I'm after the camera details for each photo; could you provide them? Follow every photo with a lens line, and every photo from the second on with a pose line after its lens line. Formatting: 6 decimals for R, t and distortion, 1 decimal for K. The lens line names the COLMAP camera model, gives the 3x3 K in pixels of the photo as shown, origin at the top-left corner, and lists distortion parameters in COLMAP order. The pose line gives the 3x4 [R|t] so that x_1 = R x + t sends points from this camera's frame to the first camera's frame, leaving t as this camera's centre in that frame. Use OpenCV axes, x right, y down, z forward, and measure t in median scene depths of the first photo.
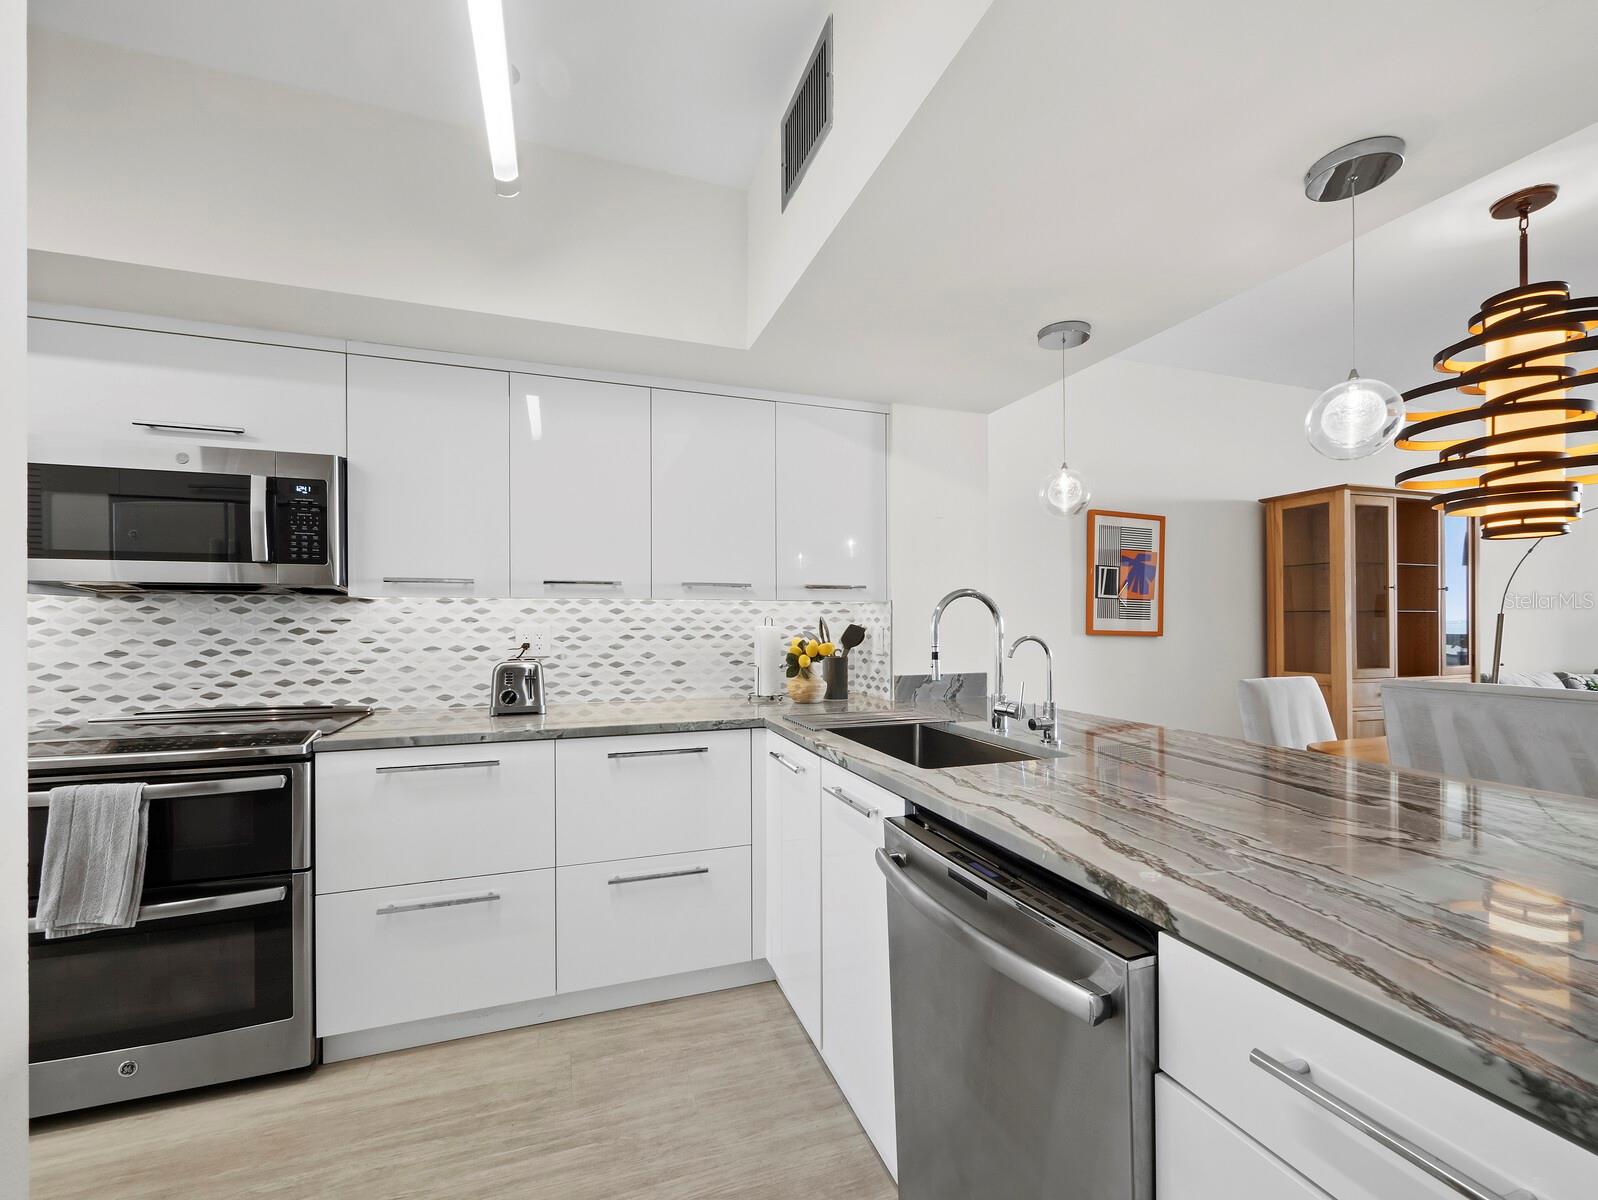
lens RADIAL K [[679.9, 0, 803.5], [0, 679.9, 620.9], [0, 0, 1]] dist [-0.000451, -0.000031]
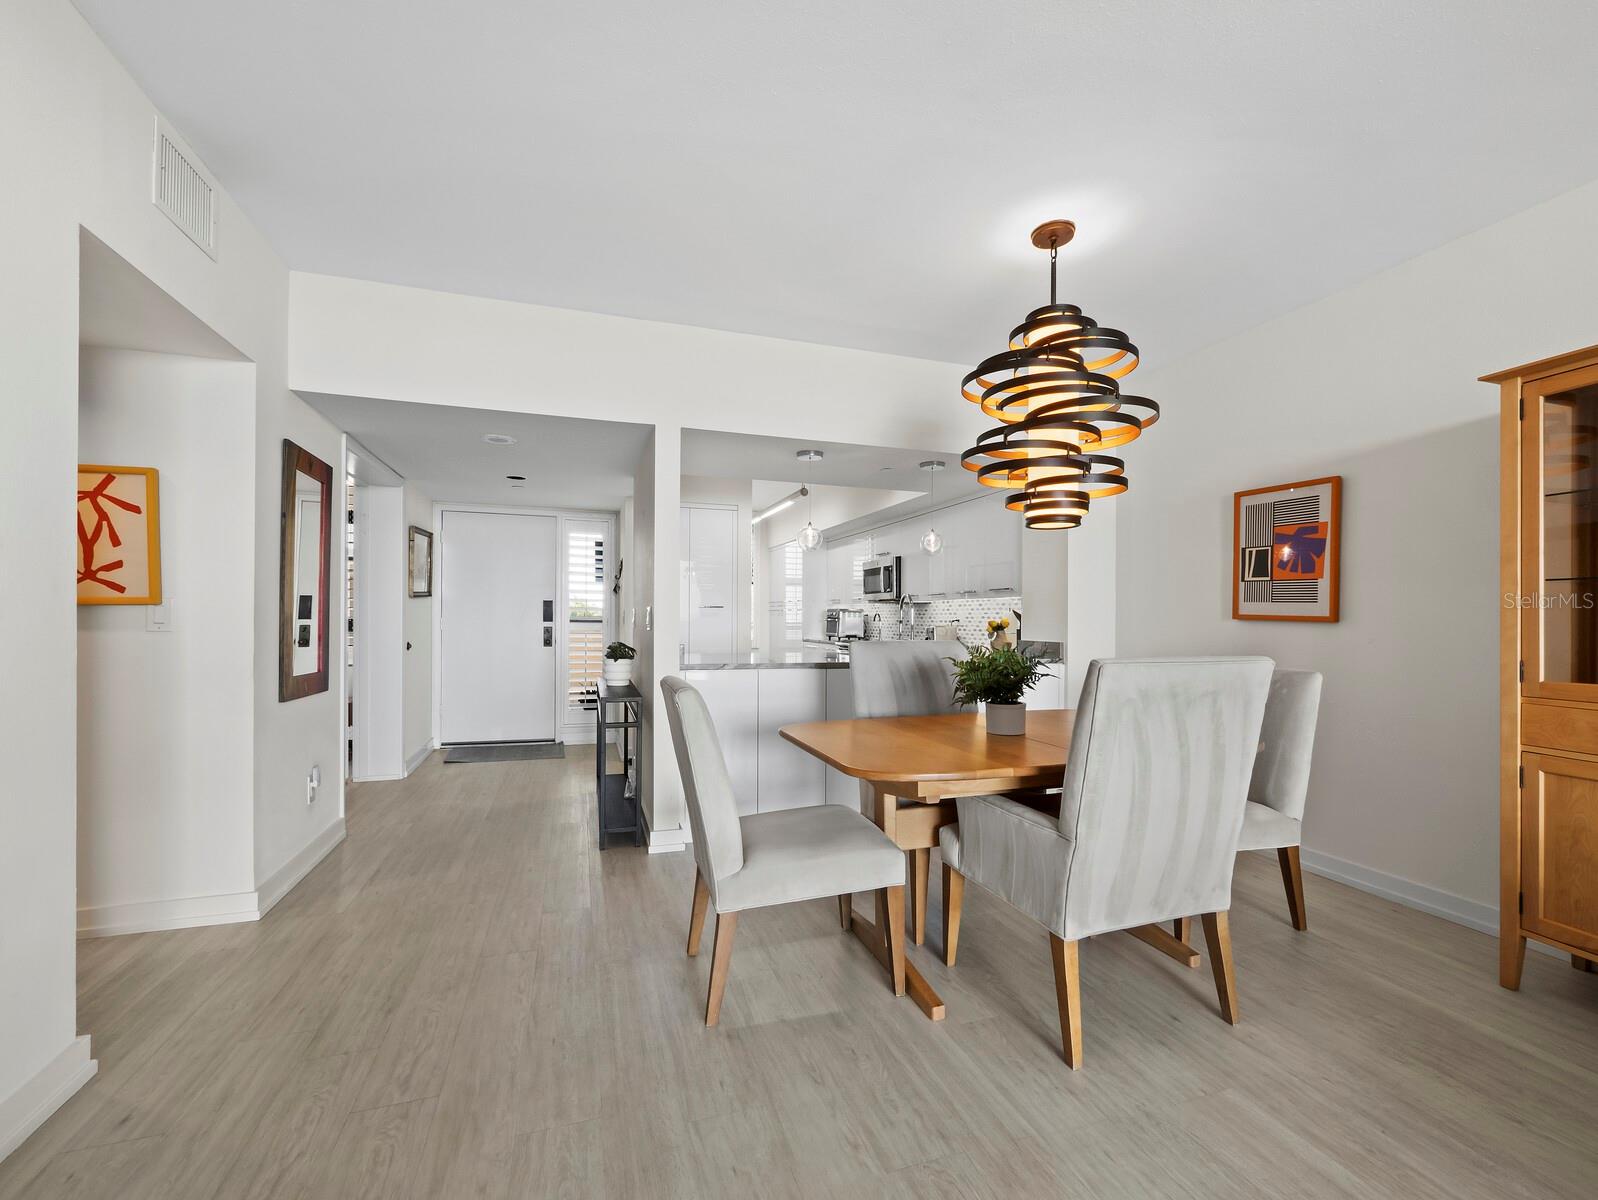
lens RADIAL K [[679.9, 0, 803.5], [0, 679.9, 620.9], [0, 0, 1]] dist [-0.000451, -0.000031]
pose [[-0.030536, 0.000977, -0.999533, 2.105528], [-0.015101, 0.999885, 0.001439, 0.045794], [0.999420, 0.015138, -0.030518, 0.586441]]
